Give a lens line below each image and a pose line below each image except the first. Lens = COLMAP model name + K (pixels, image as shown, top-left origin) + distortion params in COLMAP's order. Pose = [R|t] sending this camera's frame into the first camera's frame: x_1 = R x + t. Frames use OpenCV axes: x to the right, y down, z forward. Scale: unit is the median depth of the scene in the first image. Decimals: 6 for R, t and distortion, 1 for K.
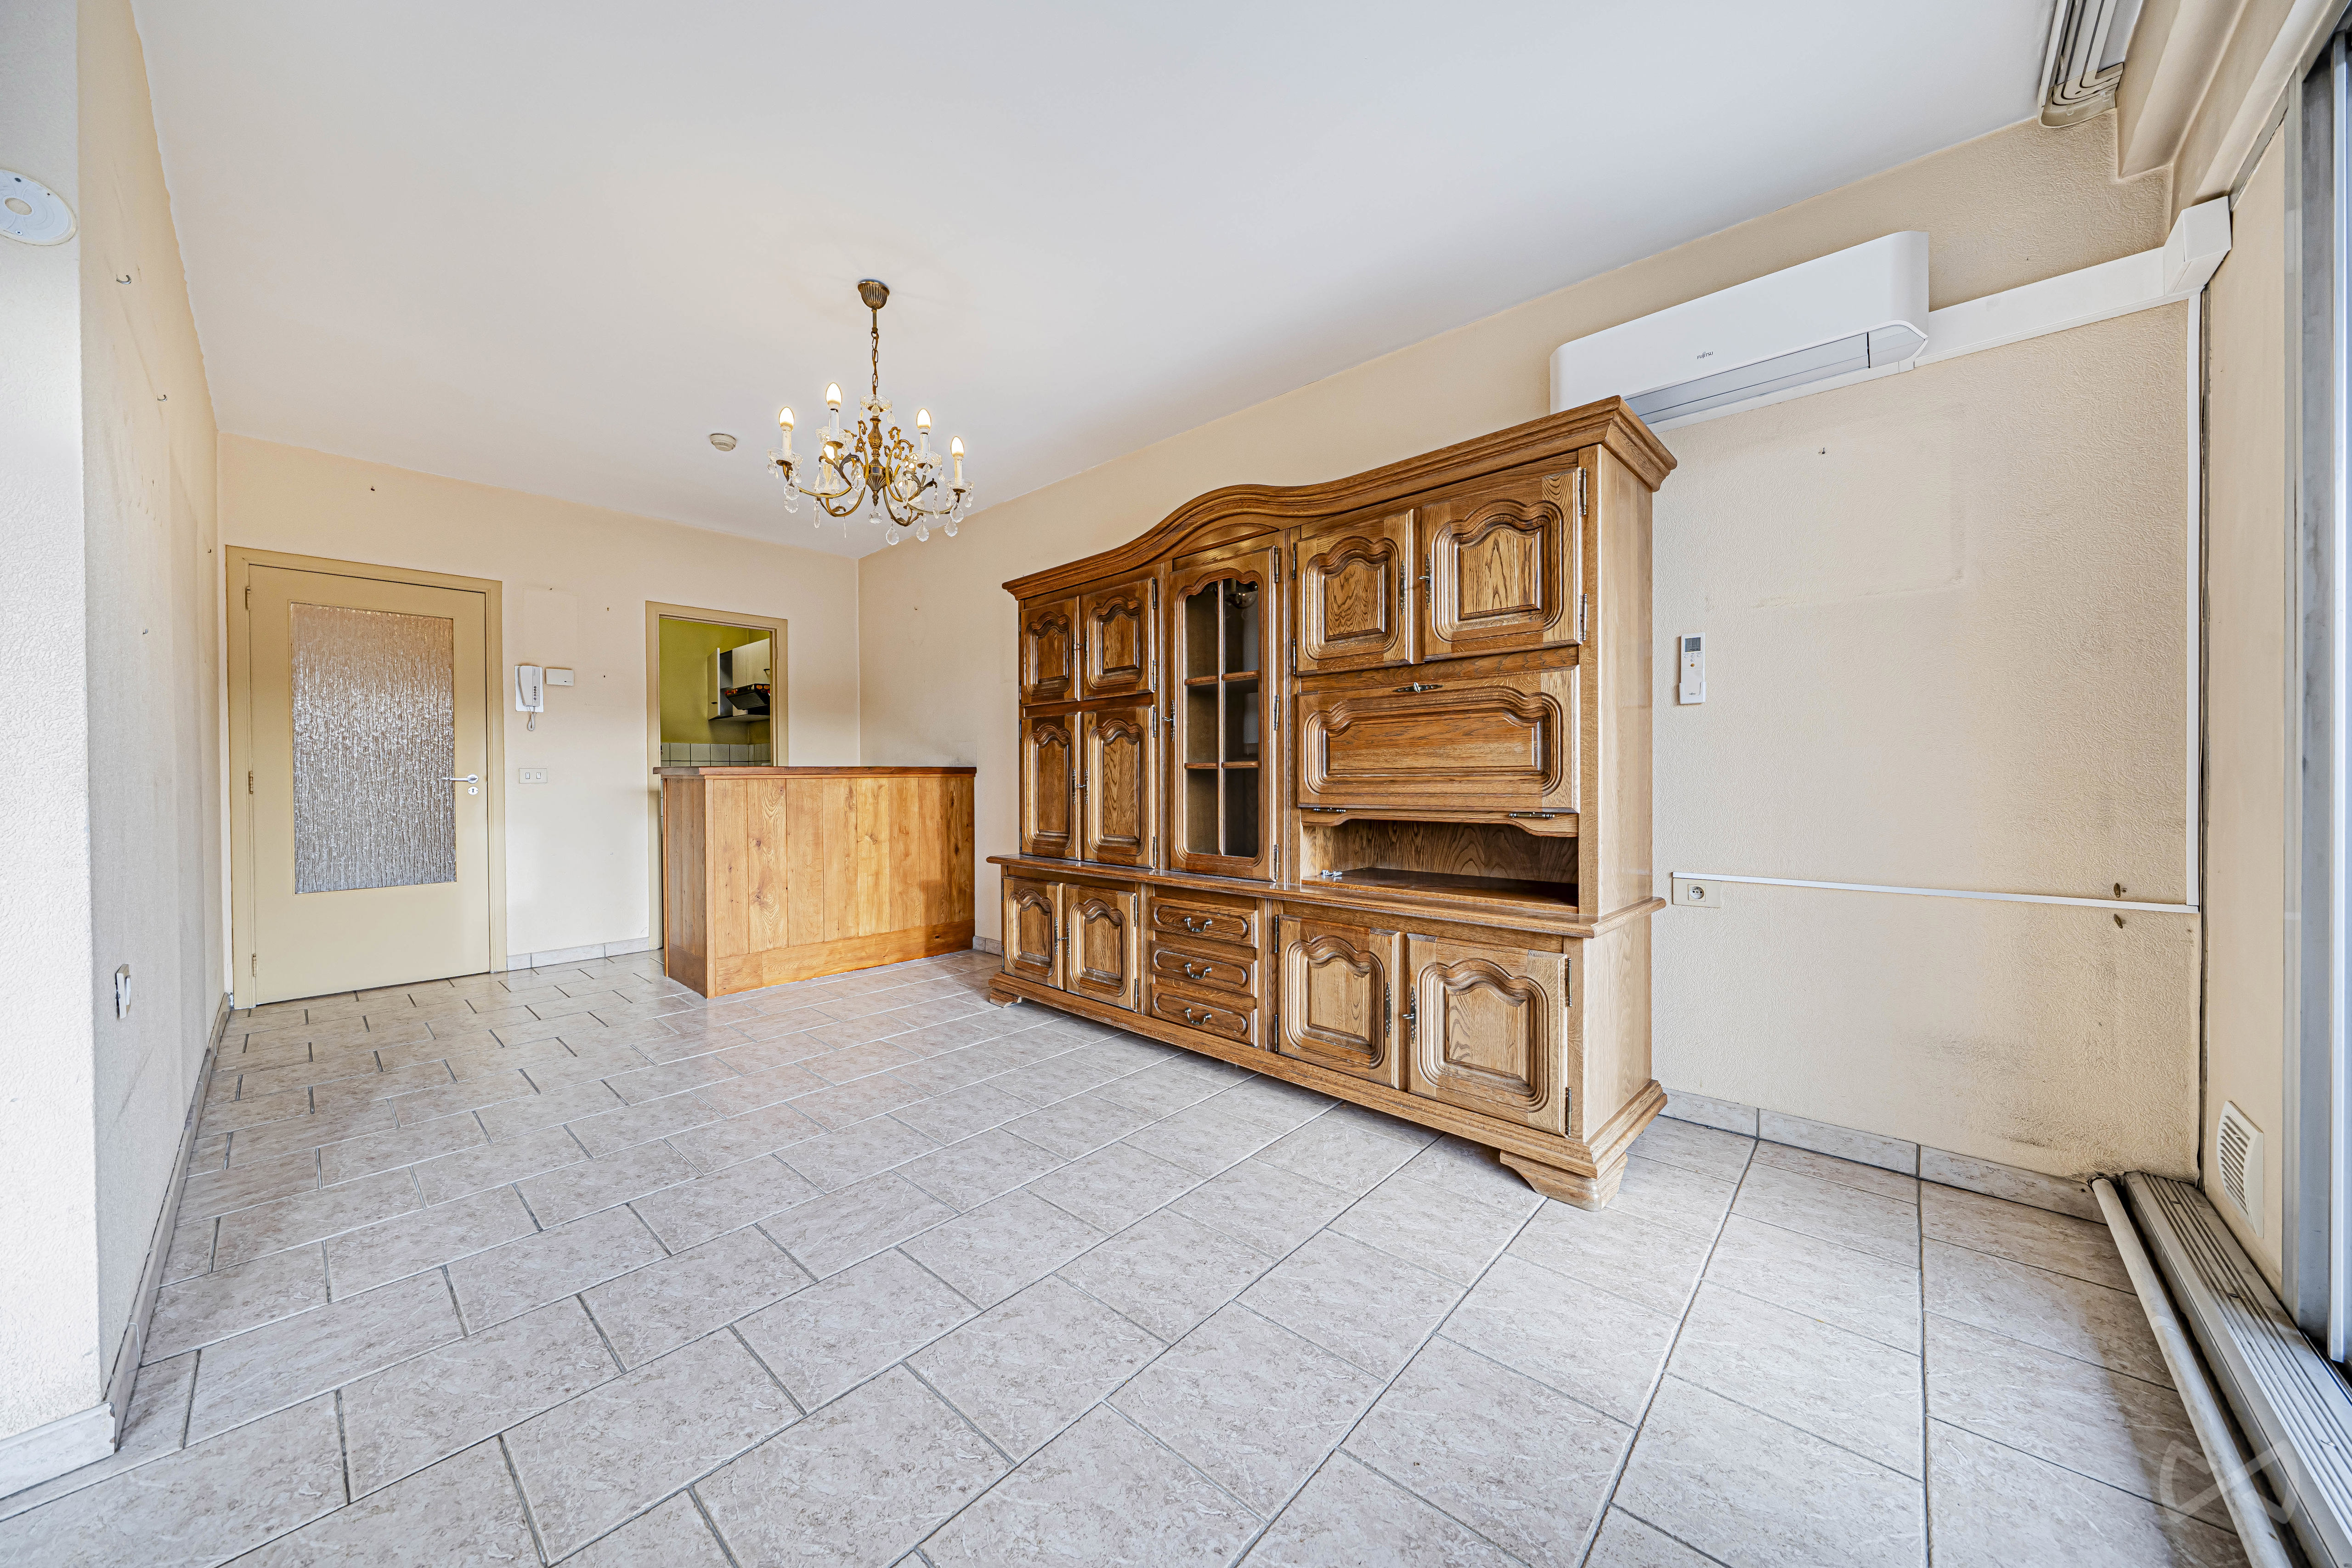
lens RADIAL K [[804.6, 0, 1186.3], [0, 804.6, 782.4], [0, 0, 1]] dist [-0.010392, -0.000105]
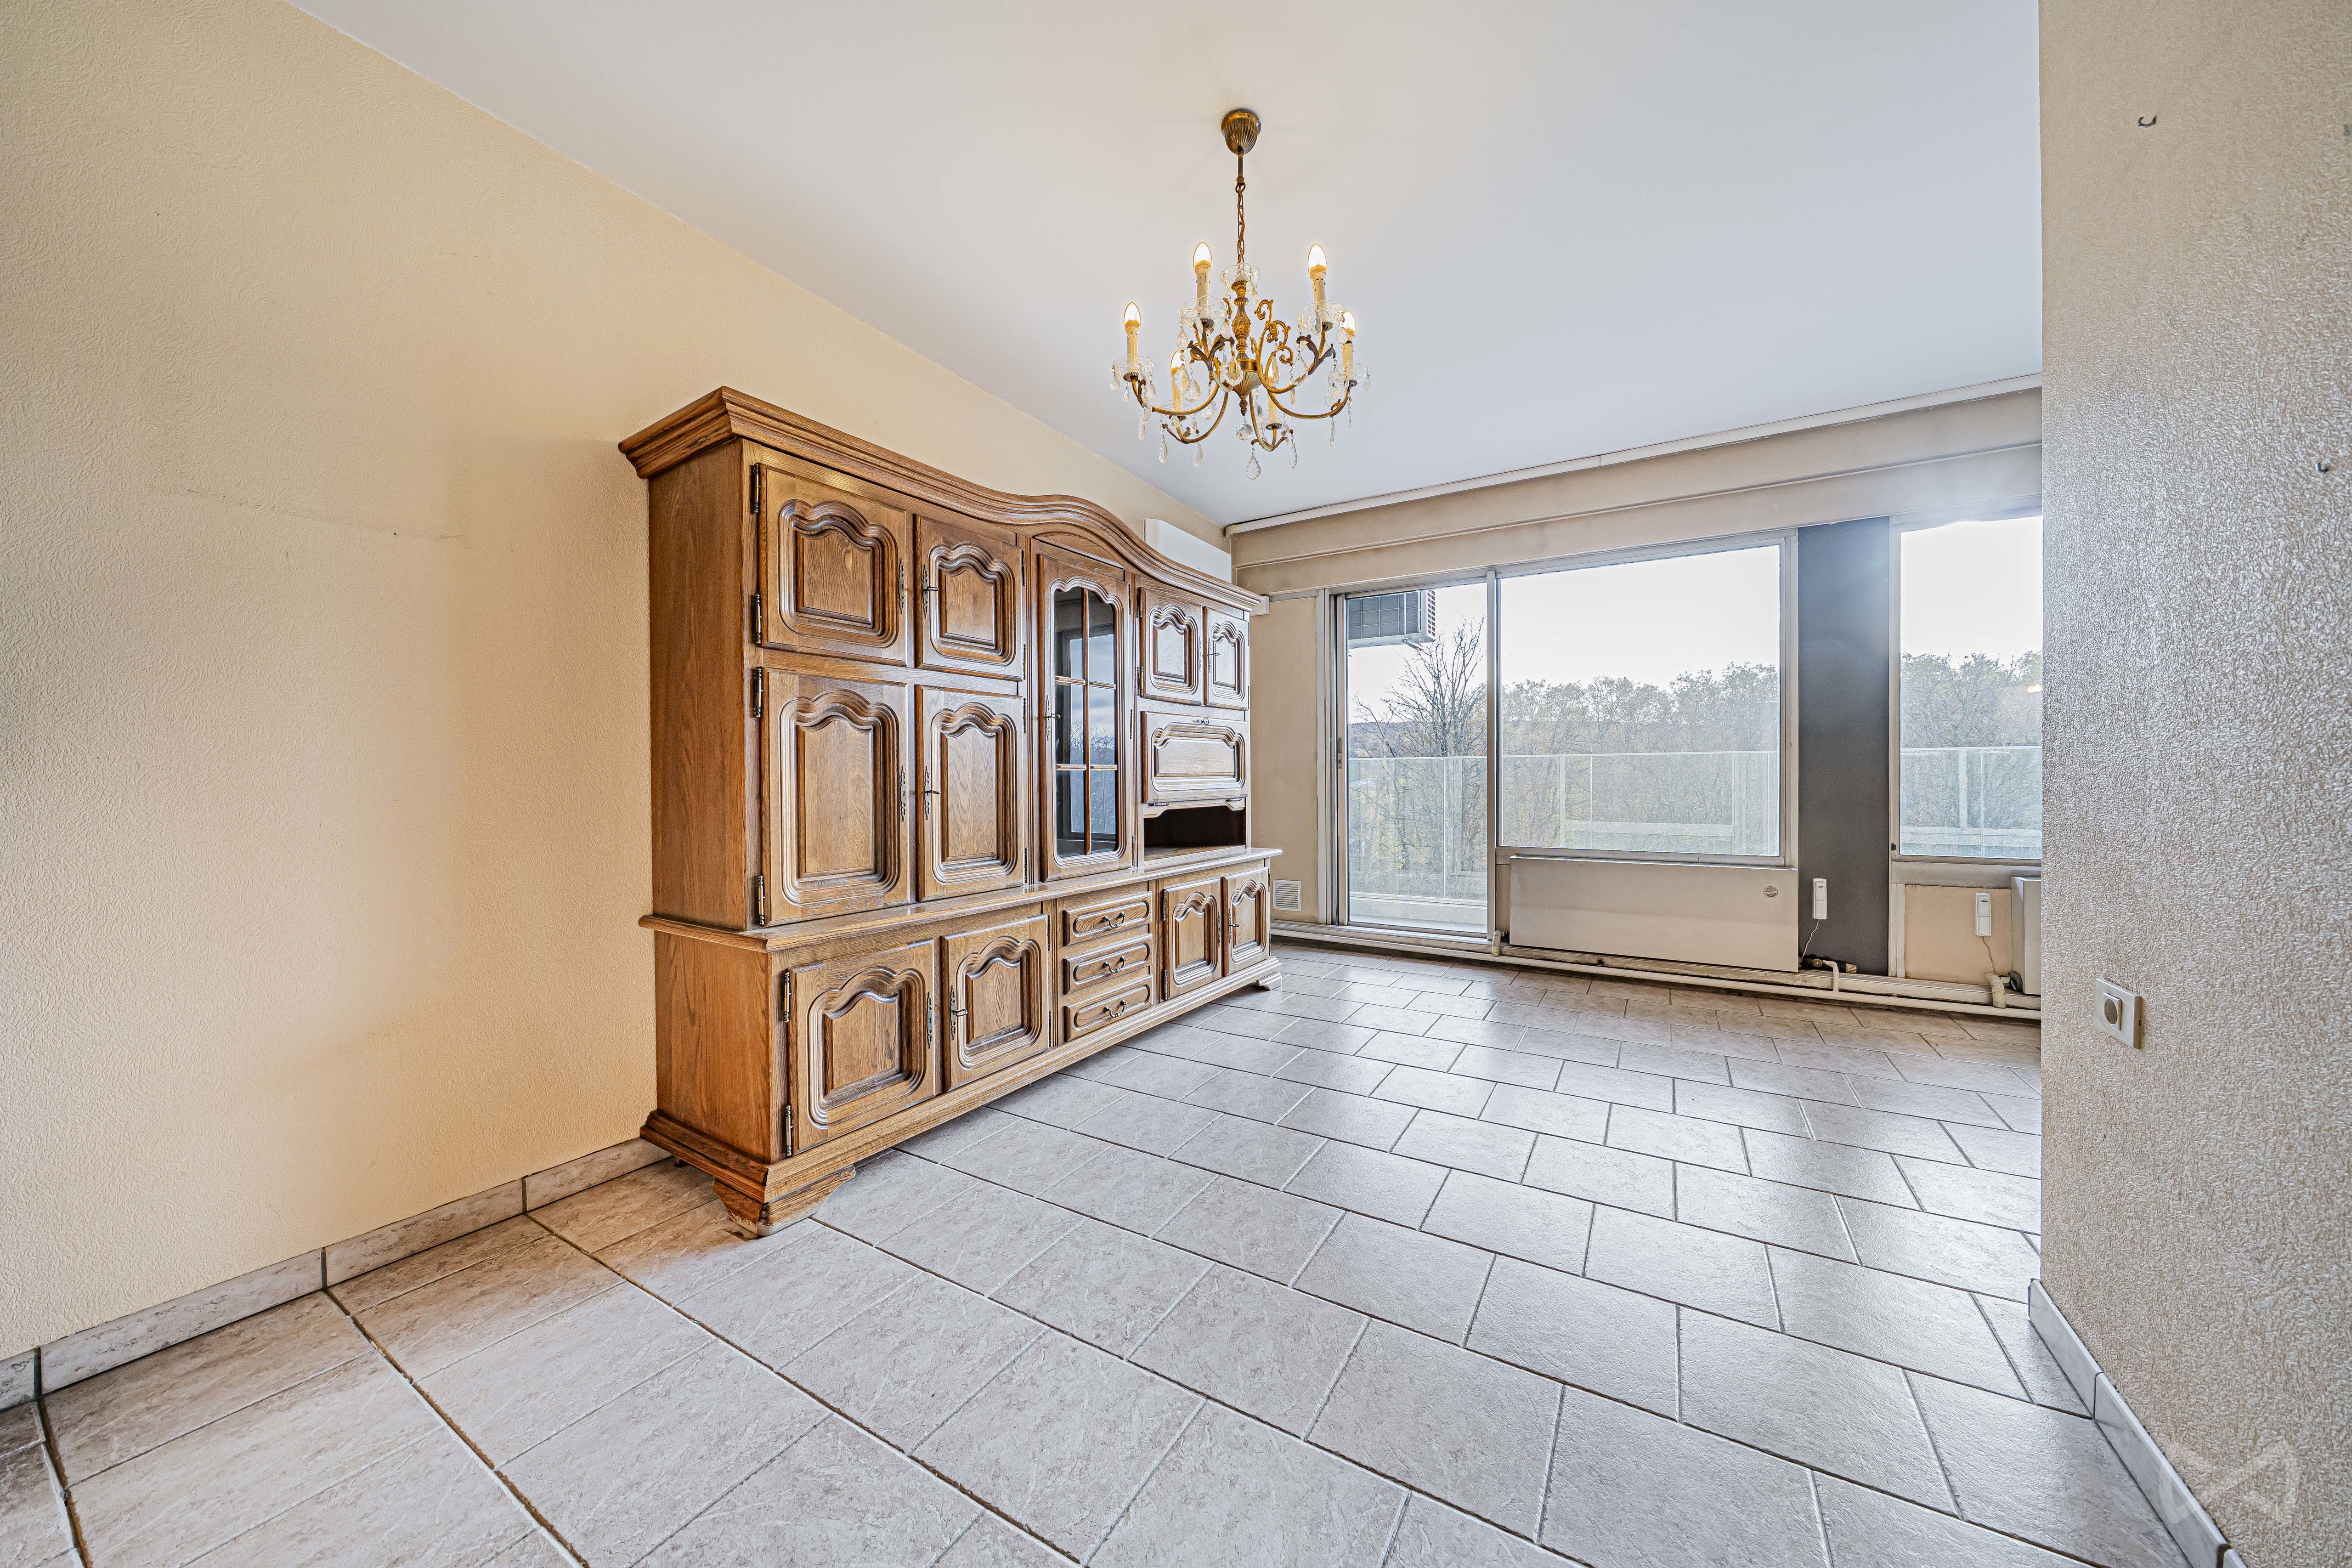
lens RADIAL K [[804.6, 0, 1186.3], [0, 804.6, 782.4], [0, 0, 1]] dist [-0.010392, -0.000105]
pose [[-0.182345, -0.002572, 0.983231, -1.074343], [0.012248, 0.999913, 0.004887, -0.006790], [-0.983158, 0.012934, -0.182298, 1.148882]]
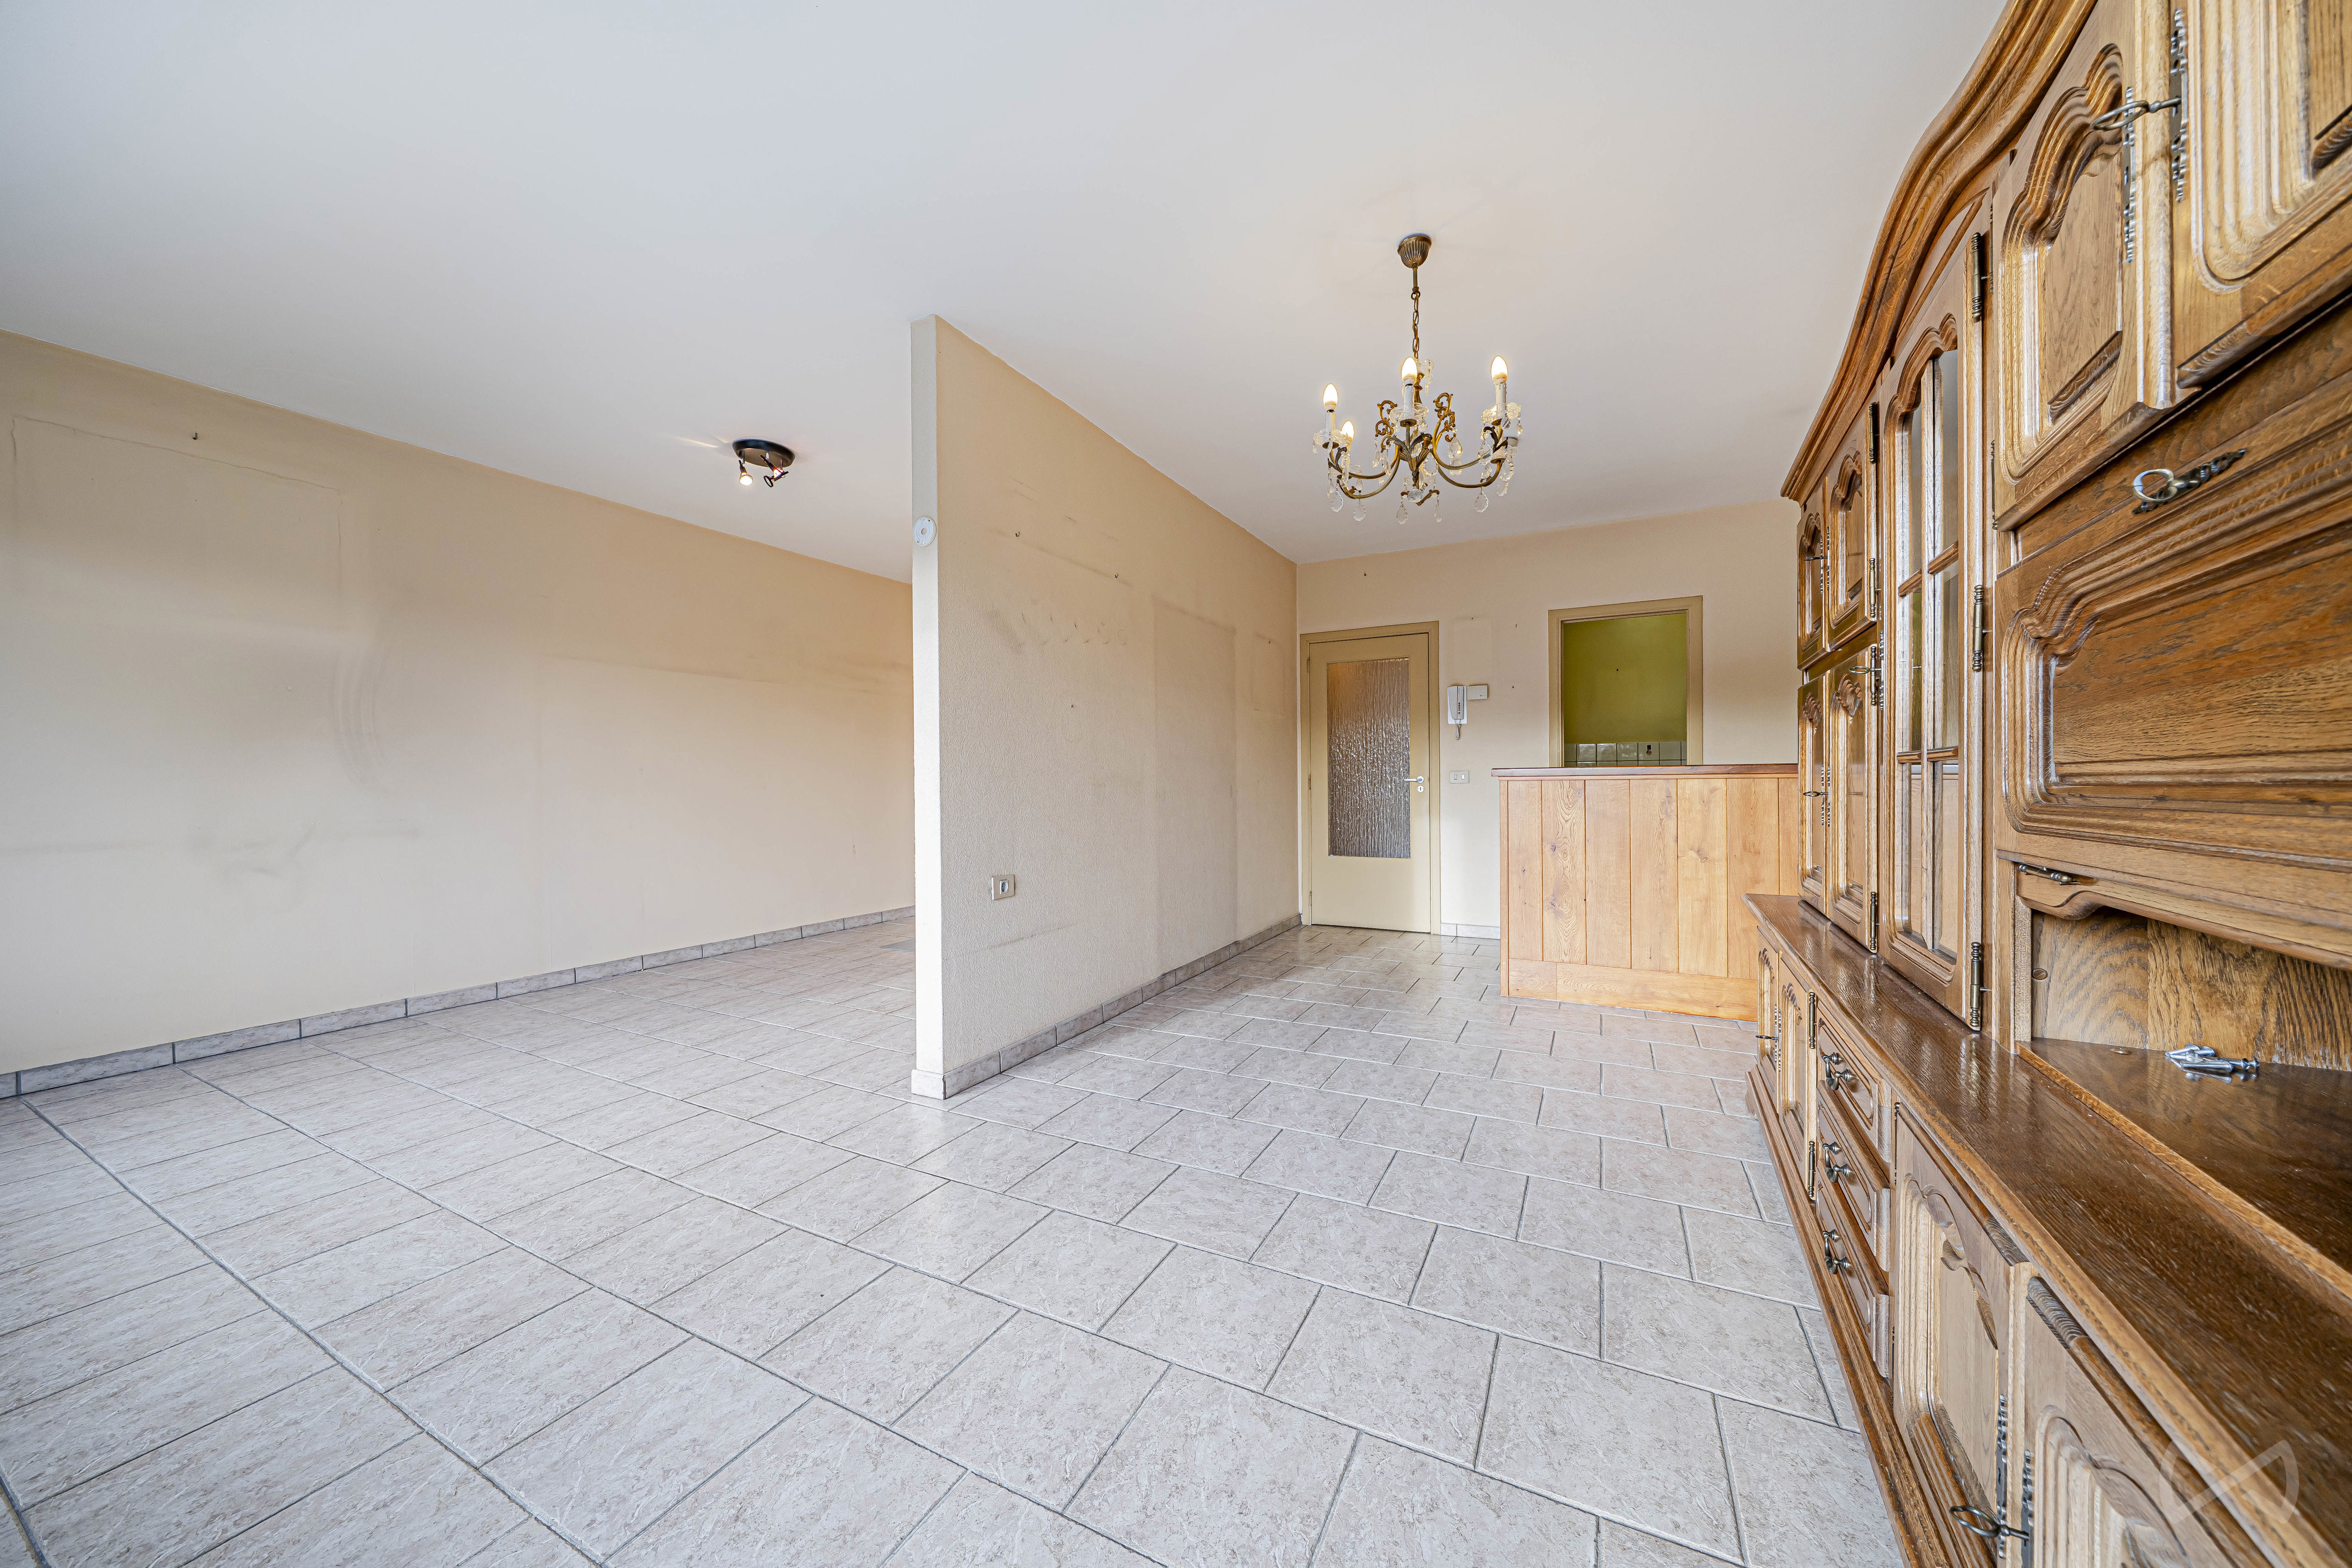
lens RADIAL K [[804.4, 0, 1186.3], [0, 804.4, 782.4], [0, 0, 1]] dist [-0.010392, -0.000105]
pose [[0.255173, 0.005314, -0.966881, 0.411833], [-0.003951, 0.999982, 0.004453, -0.007180], [0.966887, 0.002684, 0.255190, 0.498015]]
